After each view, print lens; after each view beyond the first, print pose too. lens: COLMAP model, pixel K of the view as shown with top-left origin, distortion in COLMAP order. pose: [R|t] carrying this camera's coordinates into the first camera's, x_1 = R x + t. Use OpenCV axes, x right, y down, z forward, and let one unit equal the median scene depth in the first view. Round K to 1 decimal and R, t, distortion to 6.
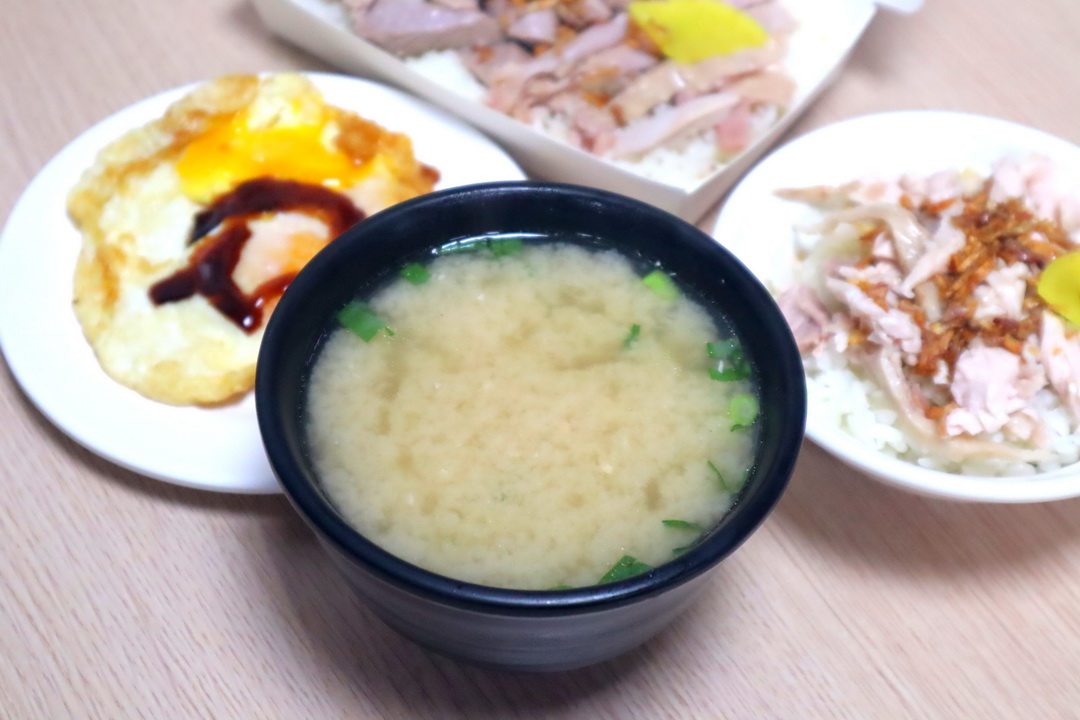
lens RADIAL K [[2051.9, 0, 540.0], [0, 2051.9, 360.0], [0, 0, 1]] dist [-0.054403, -0.149249]
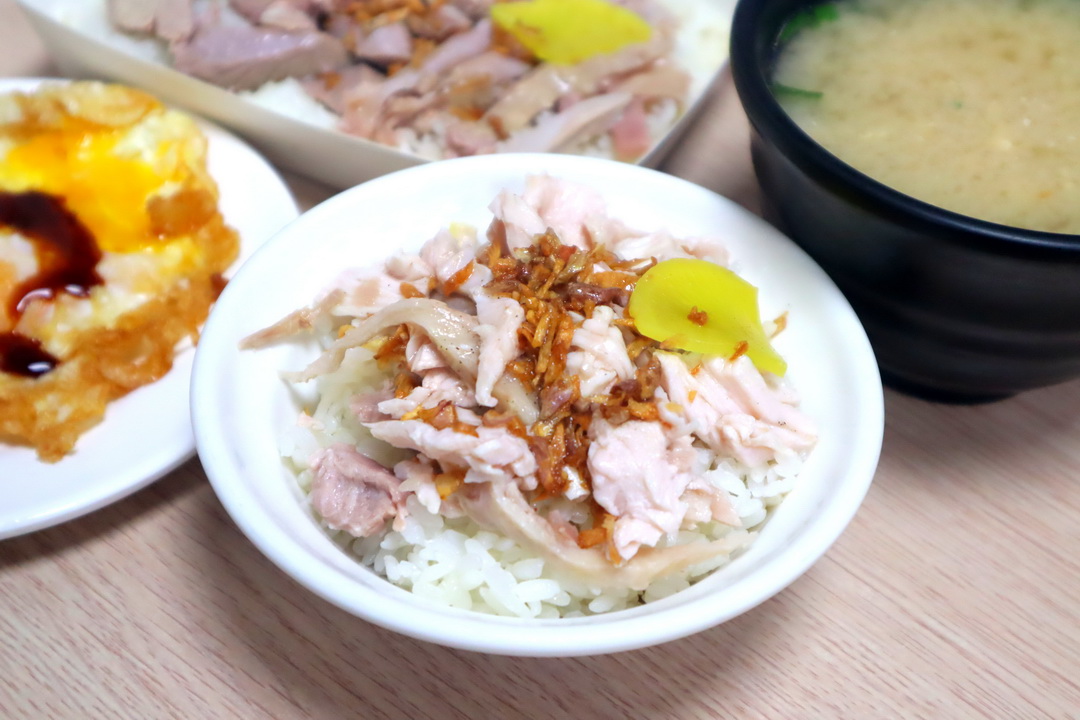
lens RADIAL K [[1660.1, 0, 540.0], [0, 1660.1, 360.0], [0, 0, 1]] dist [0.013119, 0.029102]
pose [[0.860195, -0.373599, 0.347113, -0.003617], [0.392598, 0.919557, 0.016810, -0.048677], [-0.325470, 0.121816, 0.937673, 0.439356]]
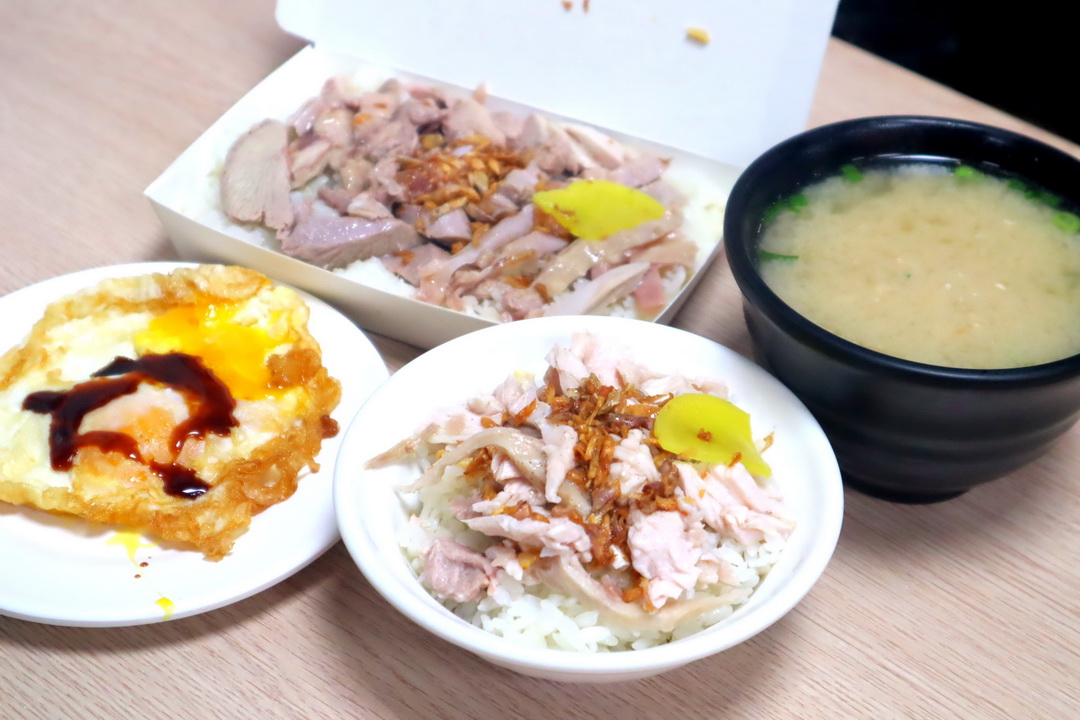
lens RADIAL K [[2051.9, 0, 540.0], [0, 2051.9, 360.0], [0, 0, 1]] dist [-0.054403, -0.149249]
pose [[0.849906, -0.365483, 0.379582, -0.185178], [0.415602, 0.907791, -0.056484, -0.040767], [-0.323937, 0.205761, 0.923432, 0.054490]]
